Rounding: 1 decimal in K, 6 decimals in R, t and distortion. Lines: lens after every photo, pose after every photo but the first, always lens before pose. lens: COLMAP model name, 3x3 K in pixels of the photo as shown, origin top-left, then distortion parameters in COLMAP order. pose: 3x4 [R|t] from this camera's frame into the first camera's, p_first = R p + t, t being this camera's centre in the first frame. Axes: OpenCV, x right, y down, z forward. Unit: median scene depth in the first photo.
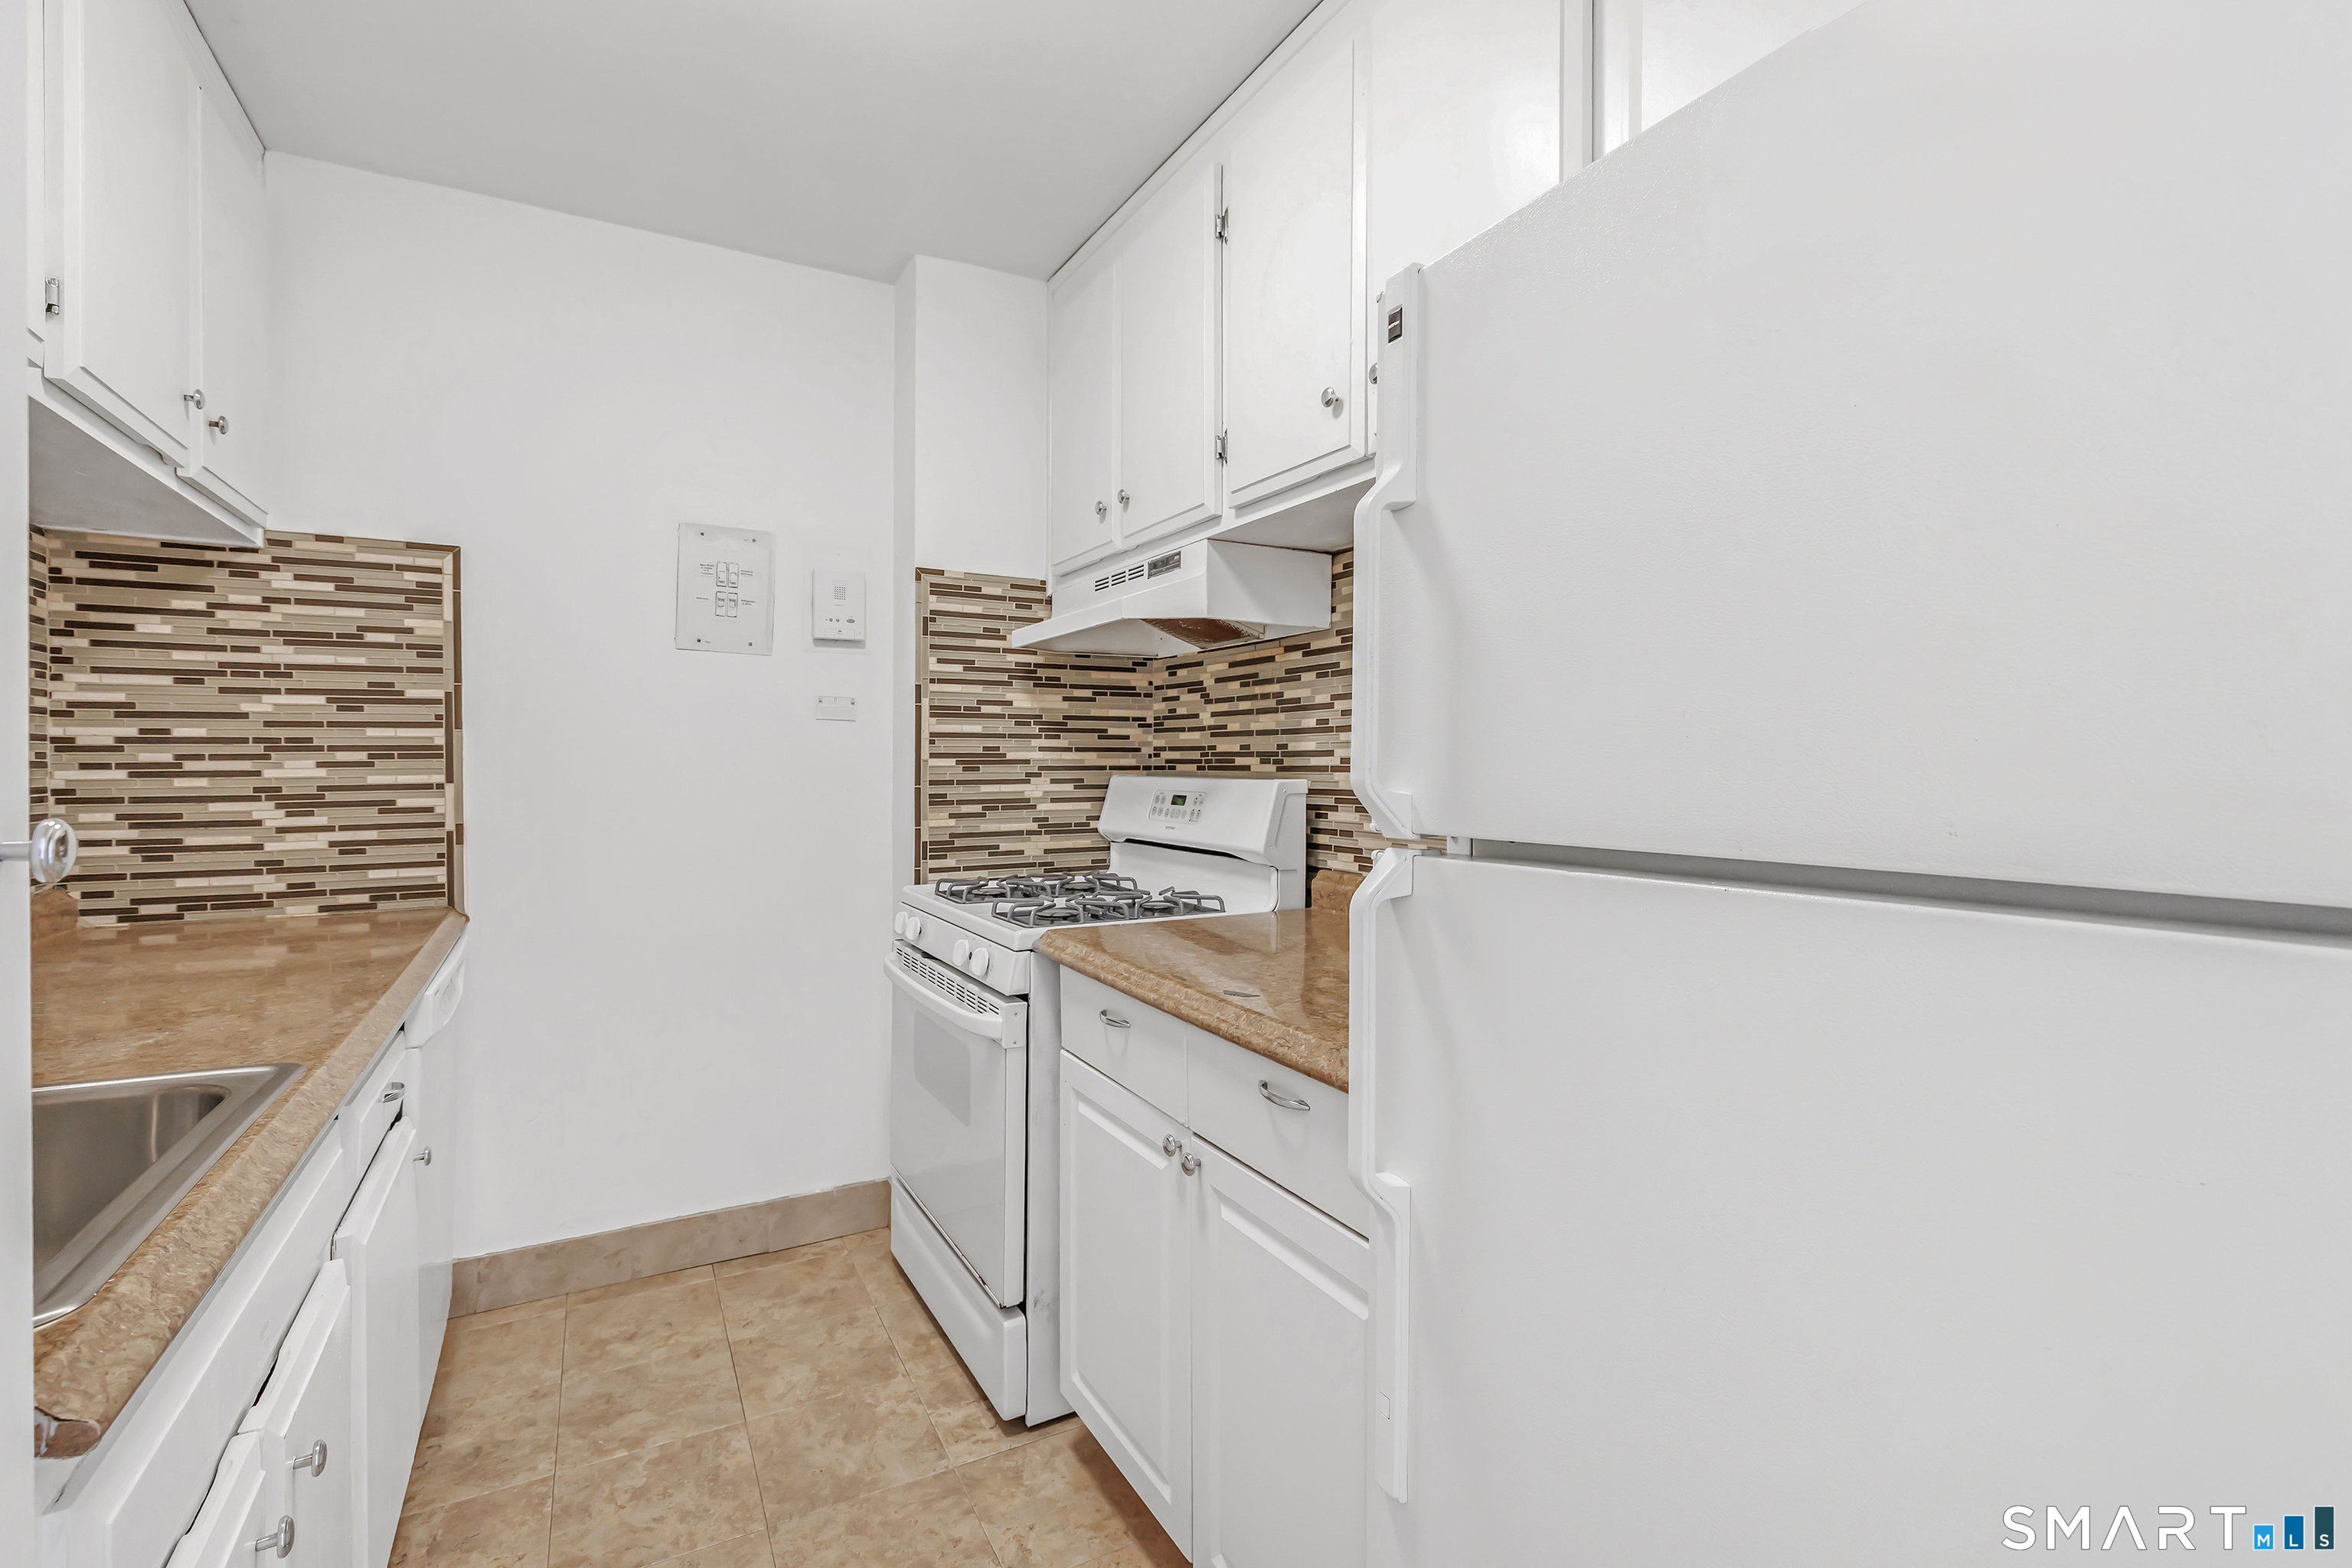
lens RADIAL K [[1063.3, 0, 1209.8], [0, 1063.3, 770.3], [0, 0, 1]] dist [0.000526, 0.000313]
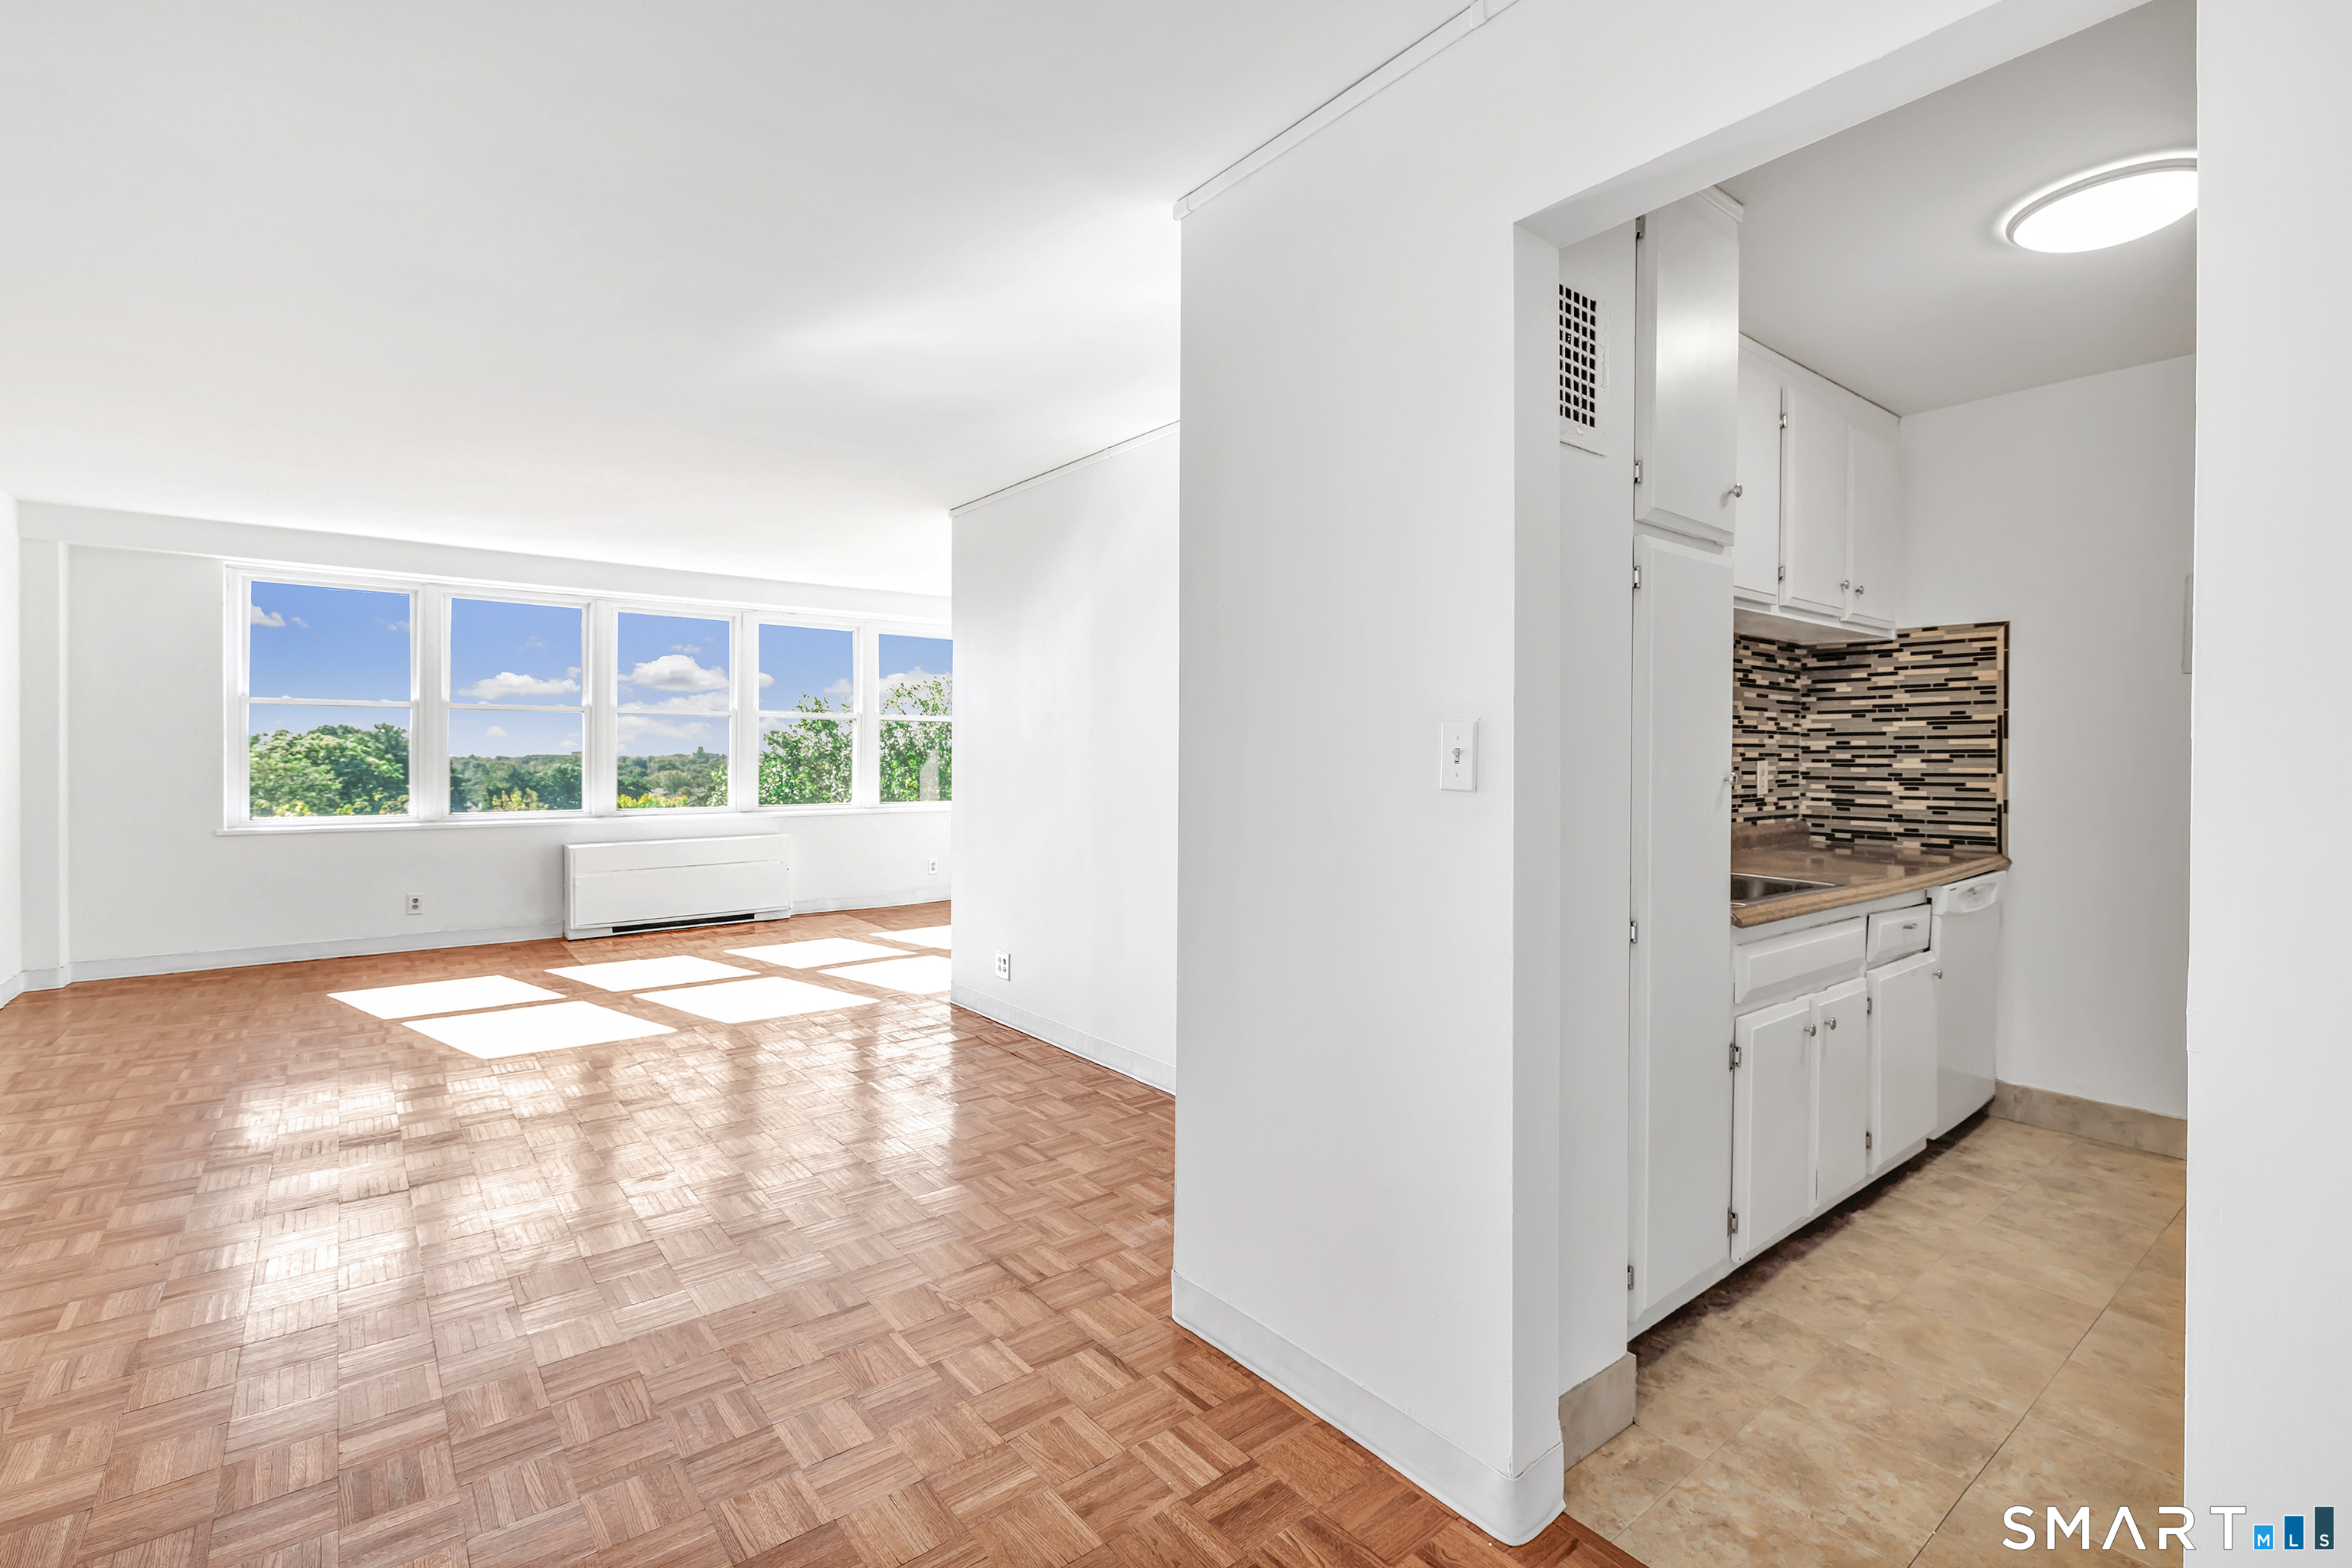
lens RADIAL K [[1041.3, 0, 1161.5], [0, 1041.3, 758.9], [0, 0, 1]] dist [0.003533, 0.000735]
pose [[0.140132, 0.006726, -0.990110, 0.660744], [-0.014065, 0.999890, 0.004801, 0.000564], [0.990033, 0.013253, 0.140211, -0.454717]]
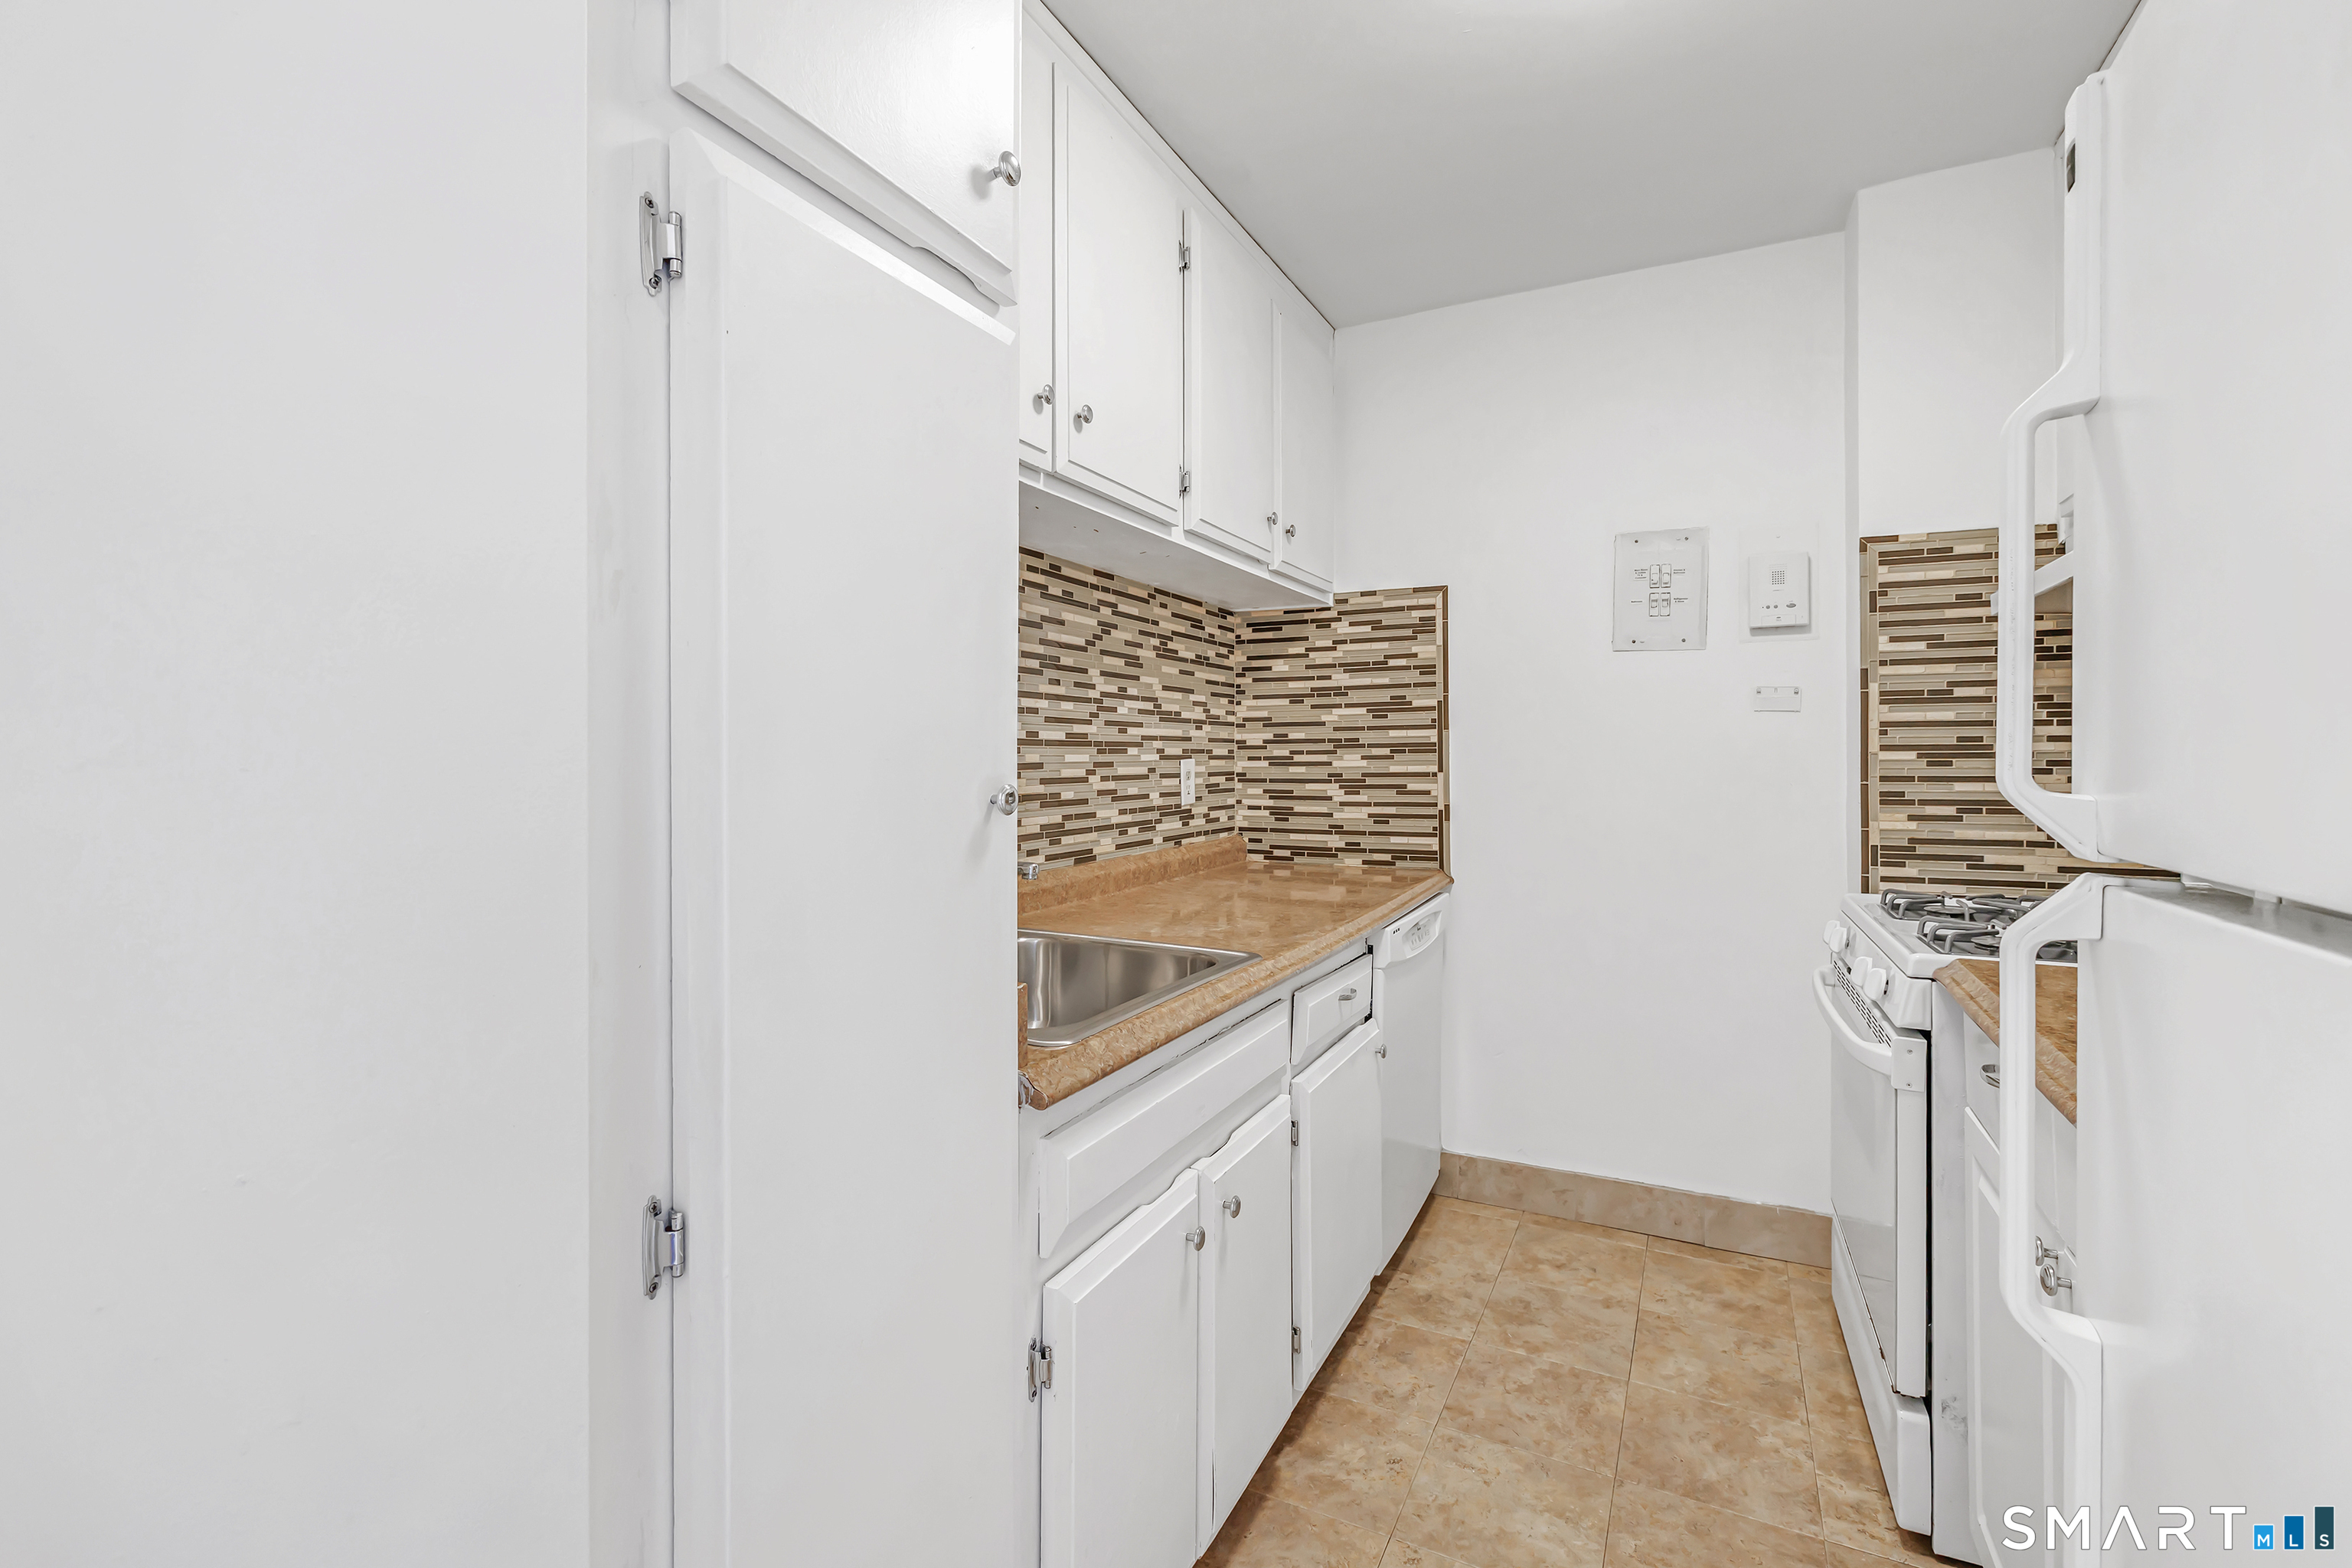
lens RADIAL K [[1065.9, 0, 1167.0], [0, 1065.9, 746.0], [0, 0, 1]] dist [0.003409, 0.000884]
pose [[0.549695, -0.007915, -0.835328, 0.180260], [-0.005107, 0.999905, -0.012836, -0.001272], [0.835350, 0.011322, 0.549602, 0.025515]]
